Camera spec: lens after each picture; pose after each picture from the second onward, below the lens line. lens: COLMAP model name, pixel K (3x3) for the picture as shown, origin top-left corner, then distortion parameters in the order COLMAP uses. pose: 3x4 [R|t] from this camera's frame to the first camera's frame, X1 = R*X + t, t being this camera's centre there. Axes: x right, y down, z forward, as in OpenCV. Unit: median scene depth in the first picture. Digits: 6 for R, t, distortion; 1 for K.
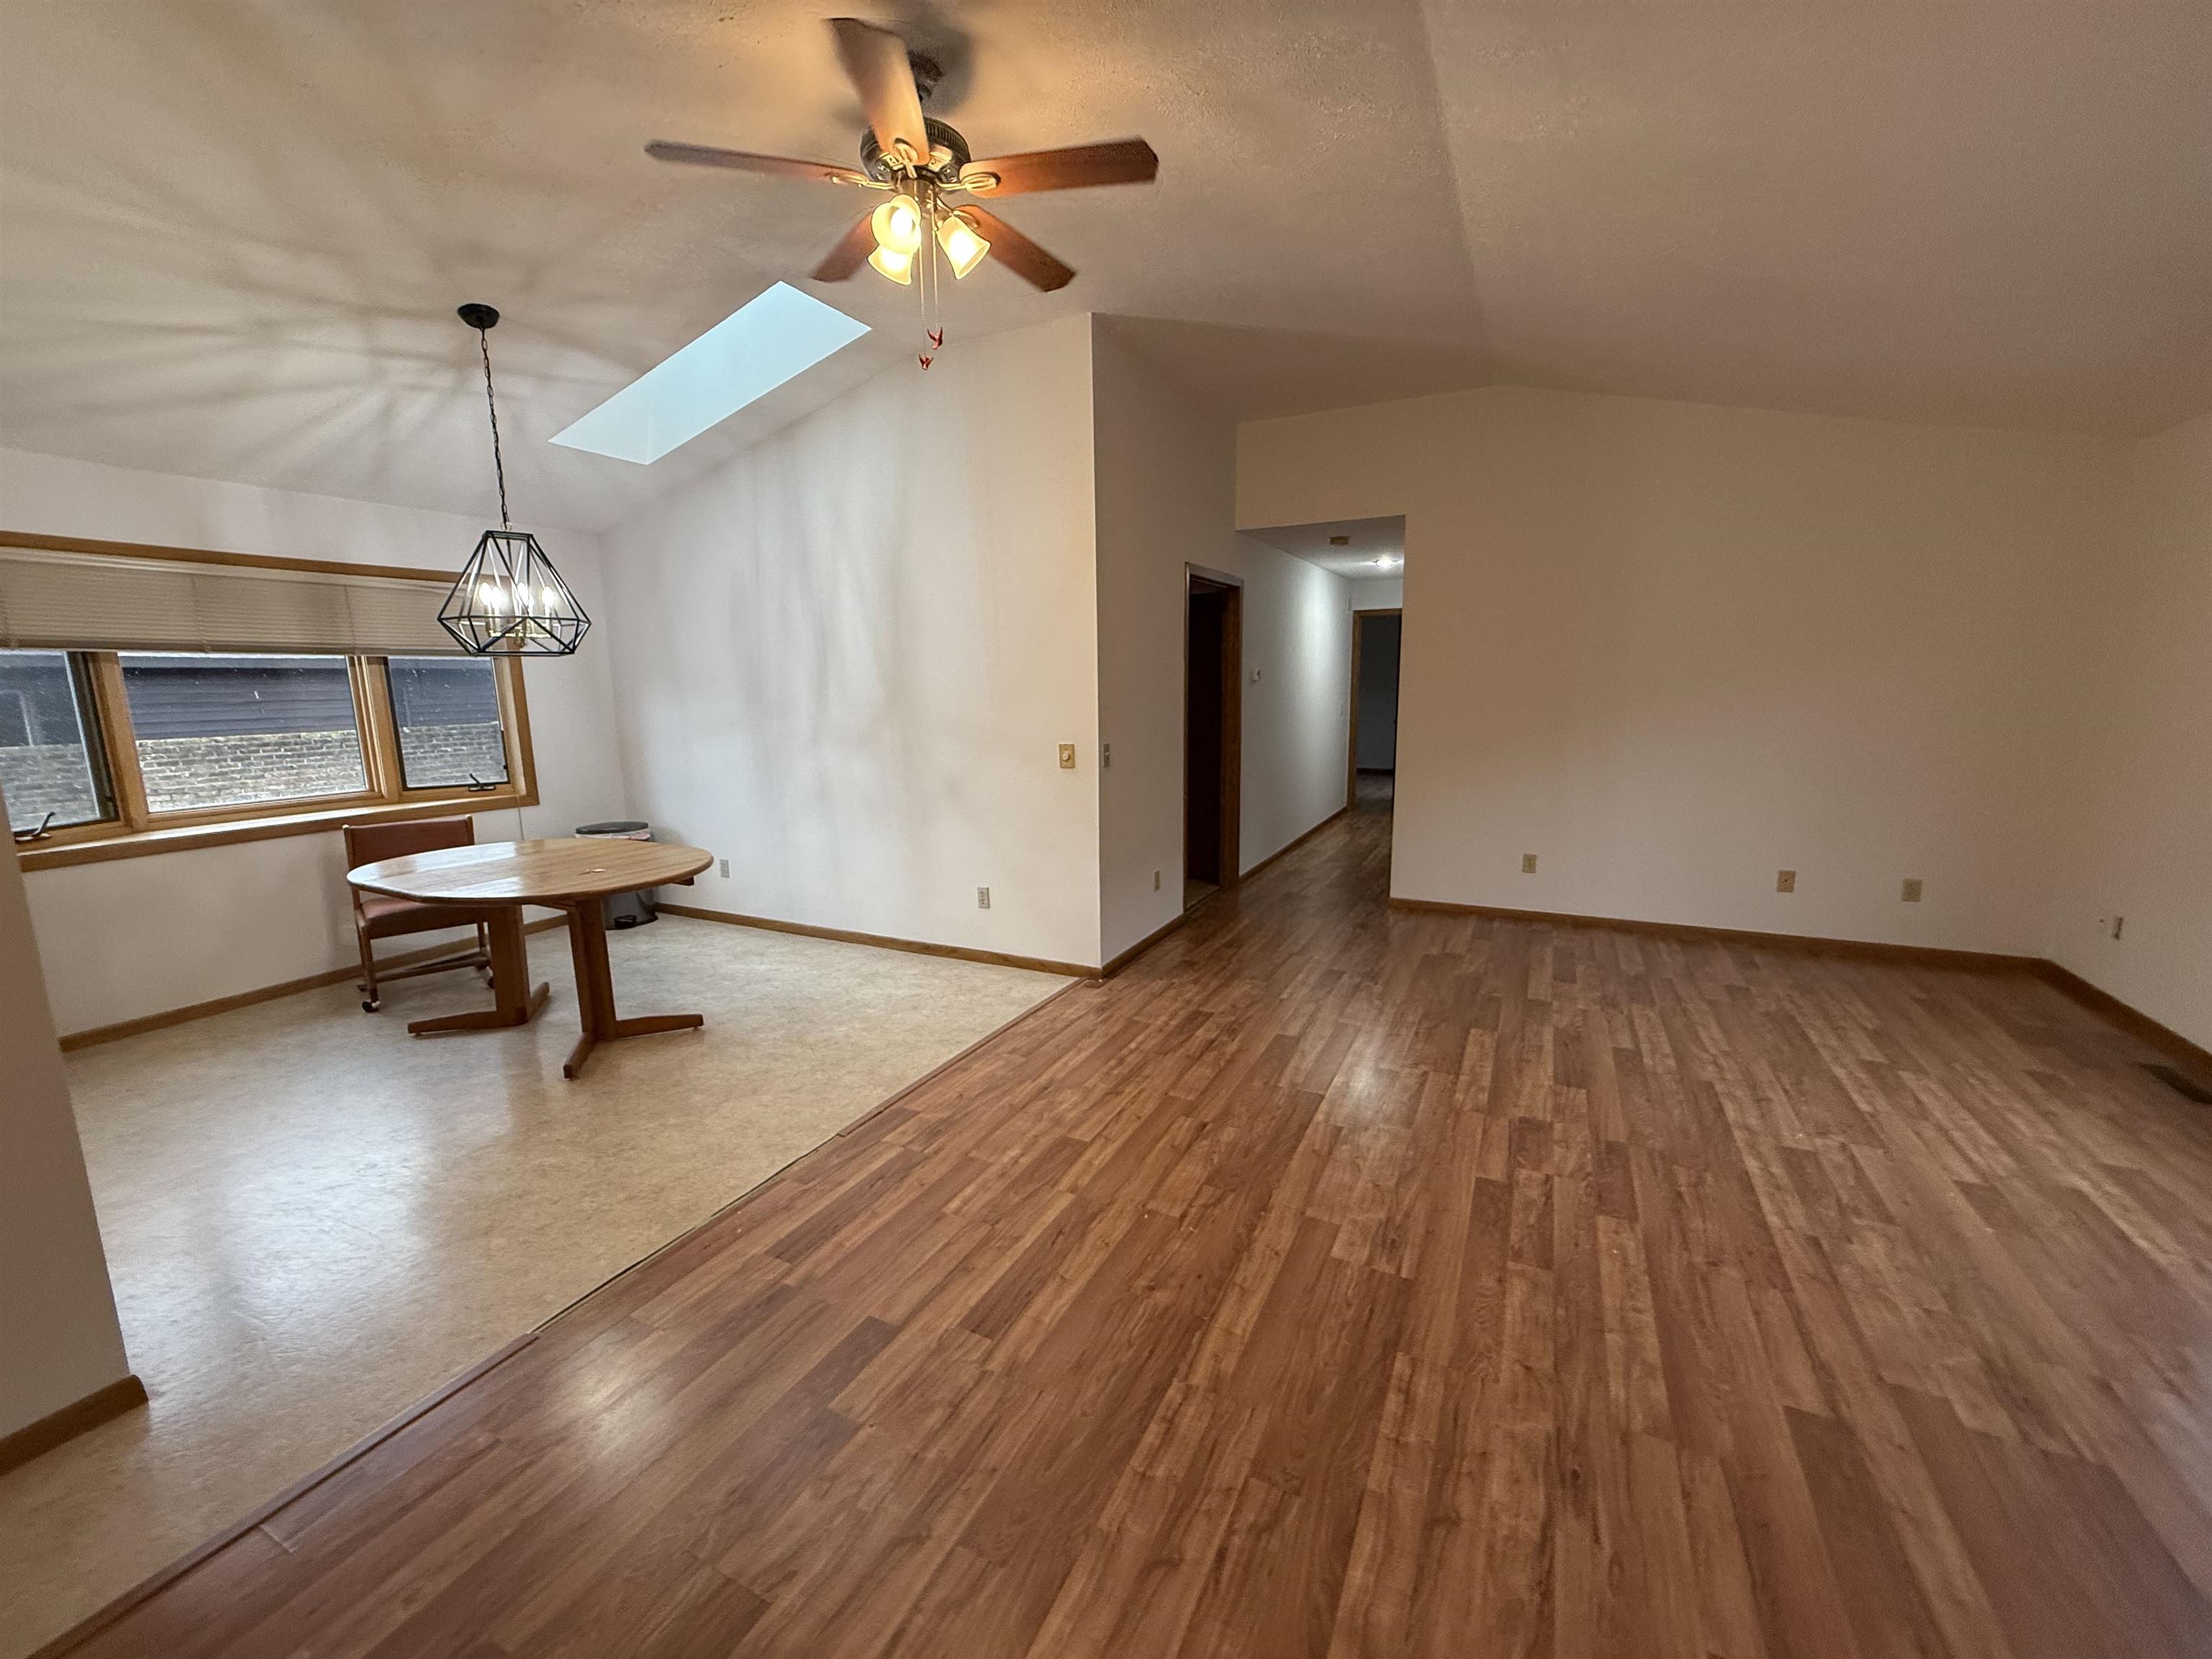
lens RADIAL K [[886.9, 0, 1106.7], [0, 886.9, 830.5], [0, 0, 1]] dist [0.000785, -0.000103]
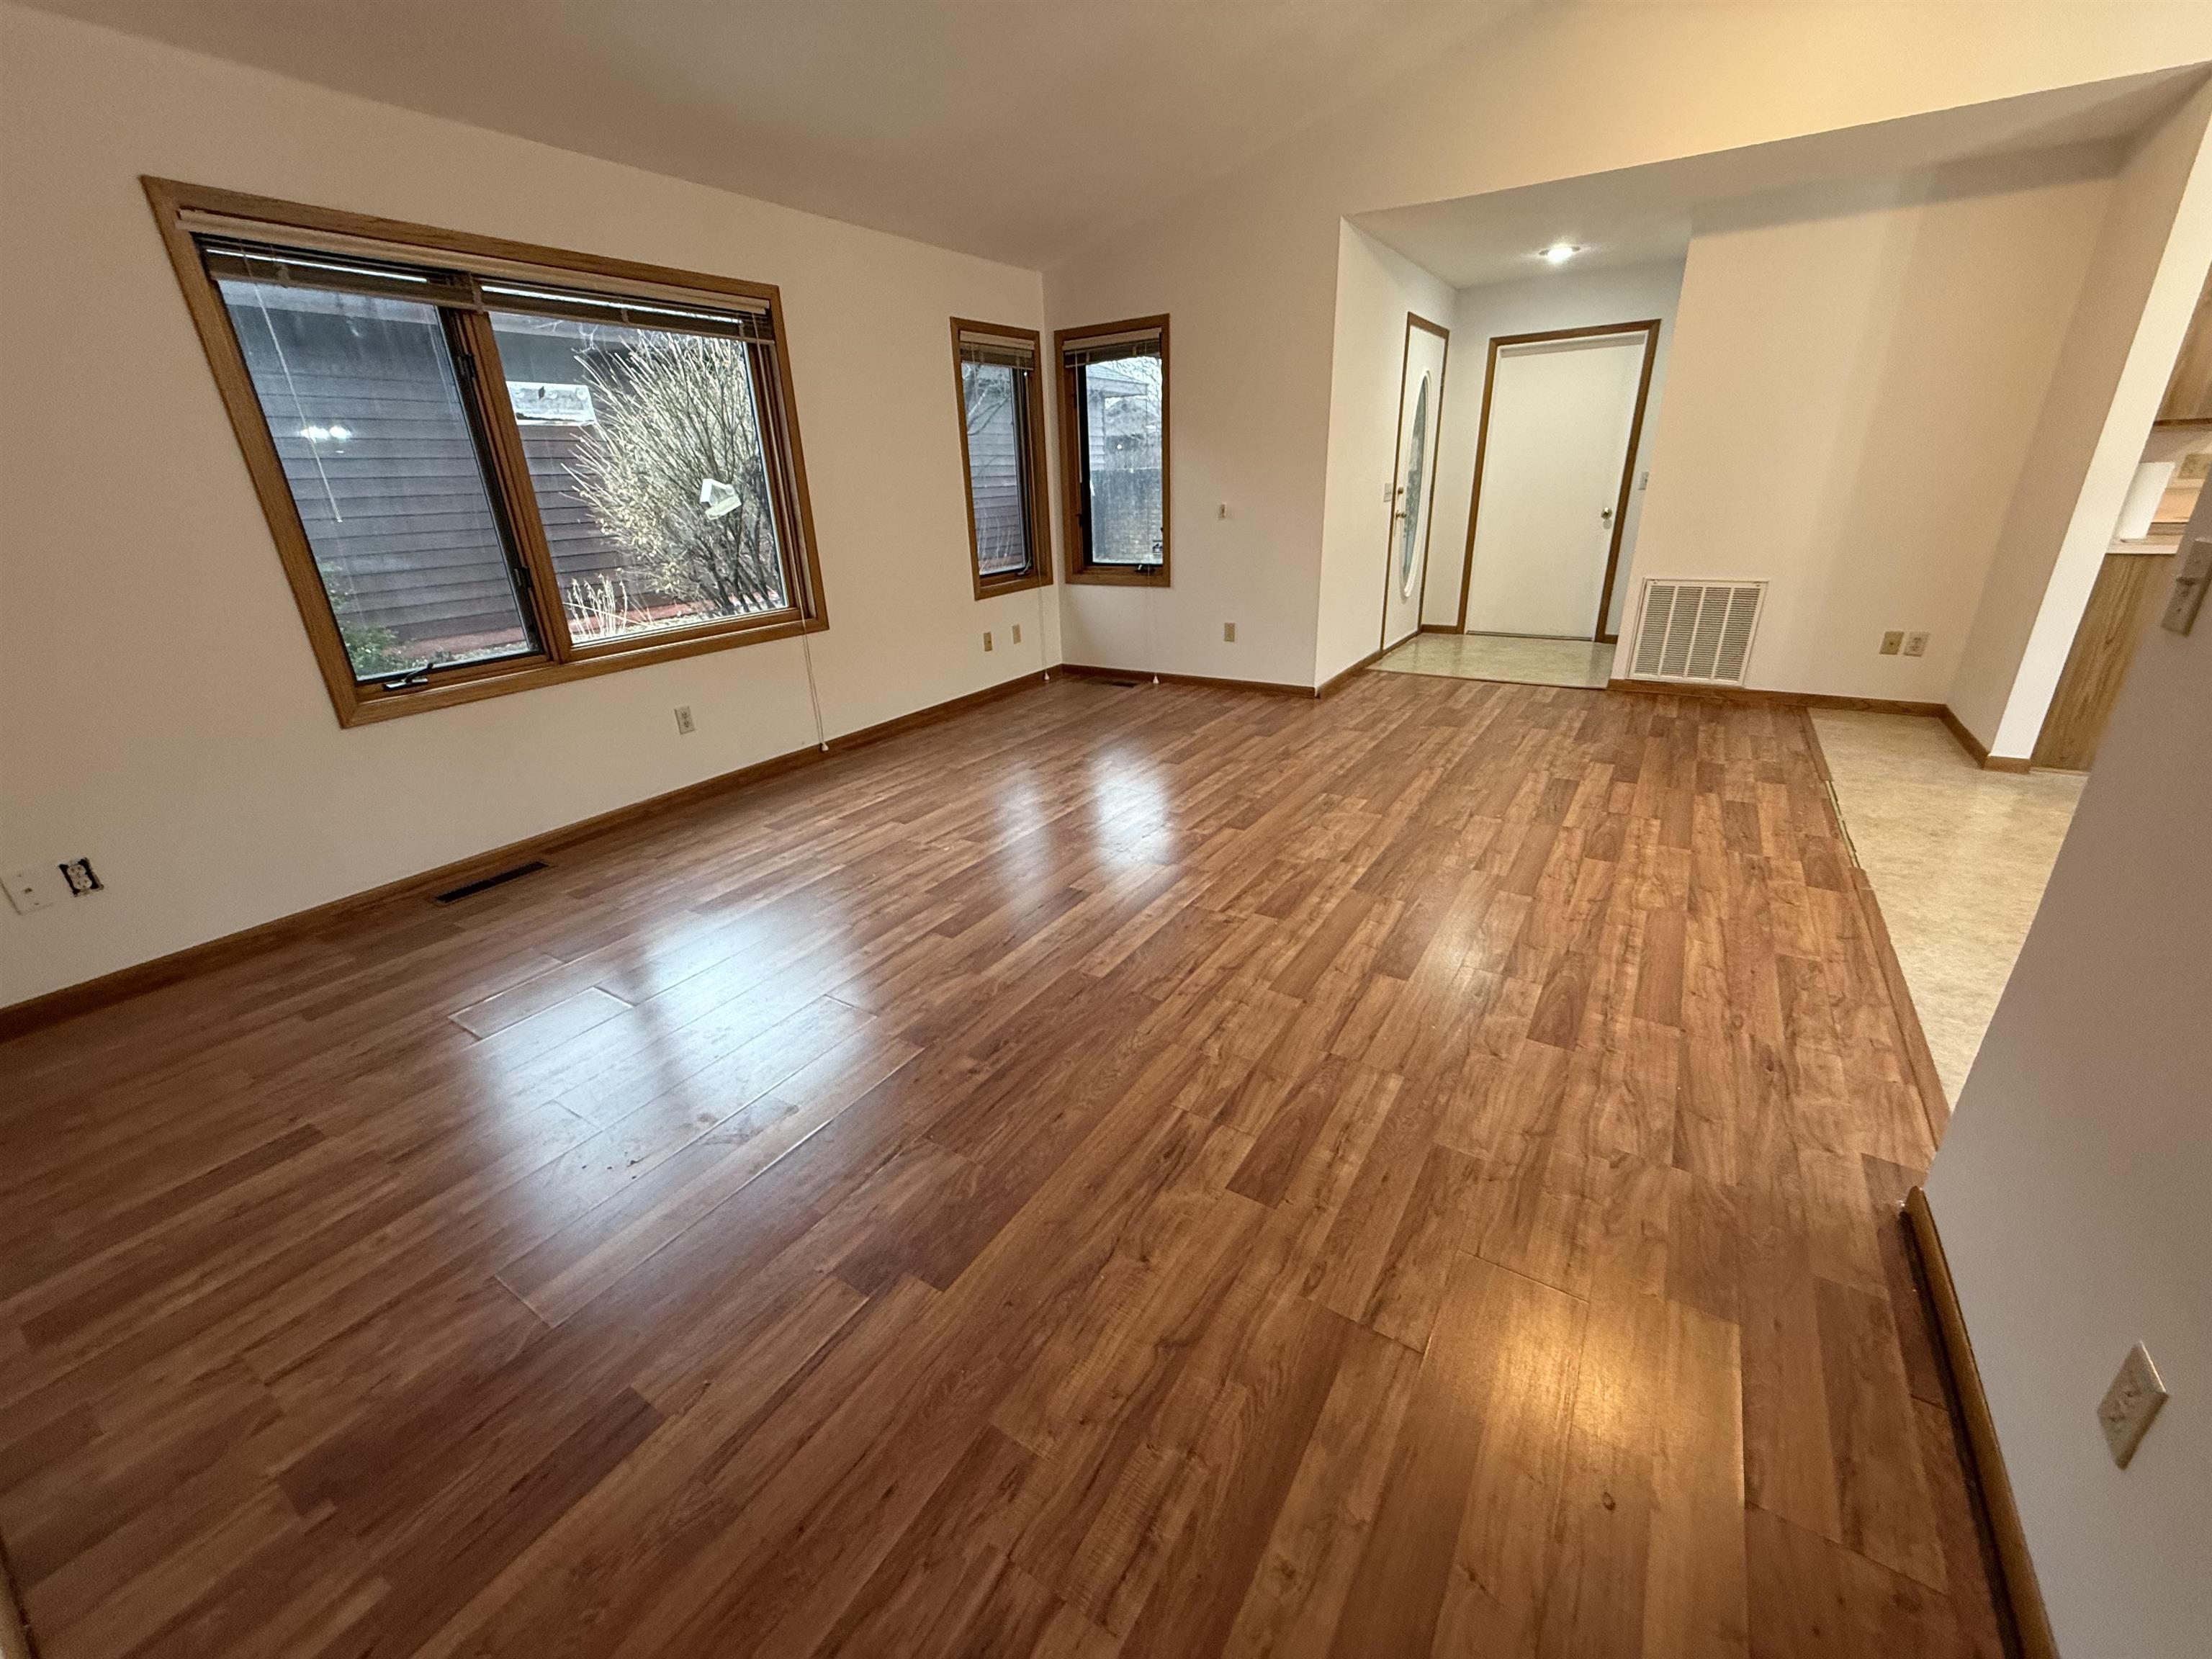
lens RADIAL K [[886.9, 0, 1104.2], [0, 886.9, 830.2], [0, 0, 1]] dist [0.000785, -0.000103]
pose [[-0.993083, 0.006799, 0.117219, 0.472545], [0.067135, 0.851920, 0.519351, -0.299698], [-0.096330, 0.523628, -0.846483, 2.133720]]
